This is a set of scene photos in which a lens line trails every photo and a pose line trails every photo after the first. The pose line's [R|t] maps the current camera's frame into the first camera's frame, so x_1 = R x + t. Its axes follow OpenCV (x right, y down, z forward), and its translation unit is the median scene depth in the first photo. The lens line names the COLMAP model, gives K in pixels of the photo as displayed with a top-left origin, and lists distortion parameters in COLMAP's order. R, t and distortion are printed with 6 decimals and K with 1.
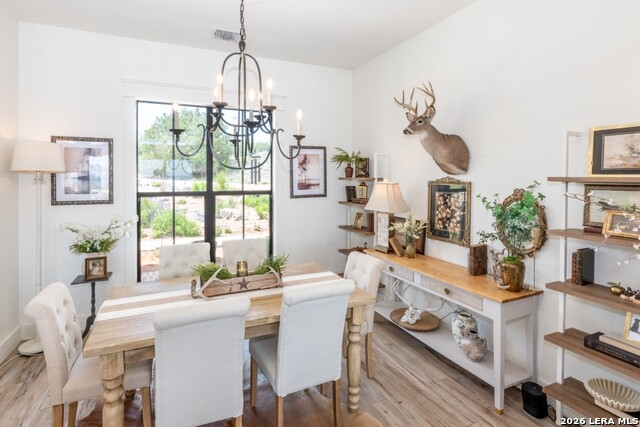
lens RADIAL K [[307.6, 0, 302.3], [0, 307.6, 180.8], [0, 0, 1]] dist [-0.000196, -0.000101]
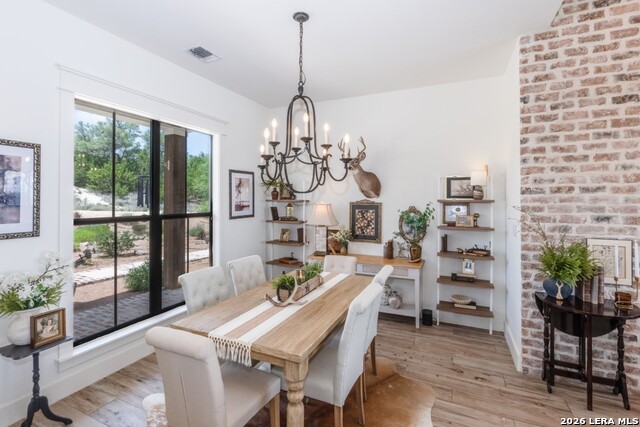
lens RADIAL K [[291.1, 0, 319.0], [0, 291.1, 198.6], [0, 0, 1]] dist [-0.001424, -0.000123]
pose [[0.740091, 0.003150, 0.672499, -0.636010], [0.006273, 0.999913, -0.011586, -0.000684], [-0.672477, 0.012793, 0.740007, 0.079091]]
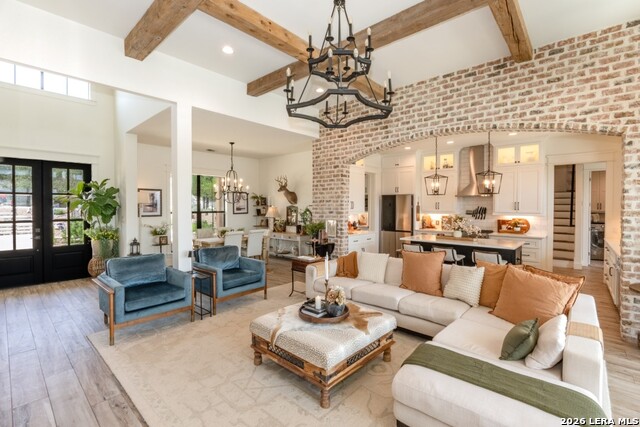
lens RADIAL K [[294.6, 0, 324.6], [0, 294.6, 211.1], [0, 0, 1]] dist [0.001684, 0.000253]
pose [[0.908850, -0.010505, 0.416992, -0.452123], [0.006985, 0.999926, 0.009966, 0.020703], [-0.417066, -0.006145, 0.908856, -1.775910]]
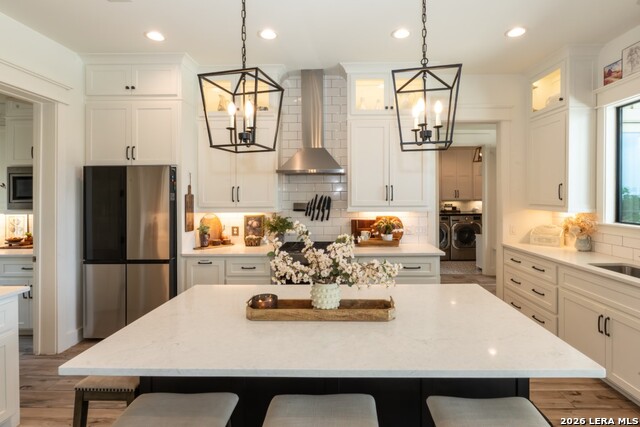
lens RADIAL K [[301.4, 0, 334.9], [0, 301.4, 197.0], [0, 0, 1]] dist [-0.000512, -0.000100]
pose [[0.408129, -0.008294, 0.912887, 0.608424], [0.020500, 0.999790, -0.000082, 0.026271], [-0.912694, 0.018748, 0.408213, -0.677107]]
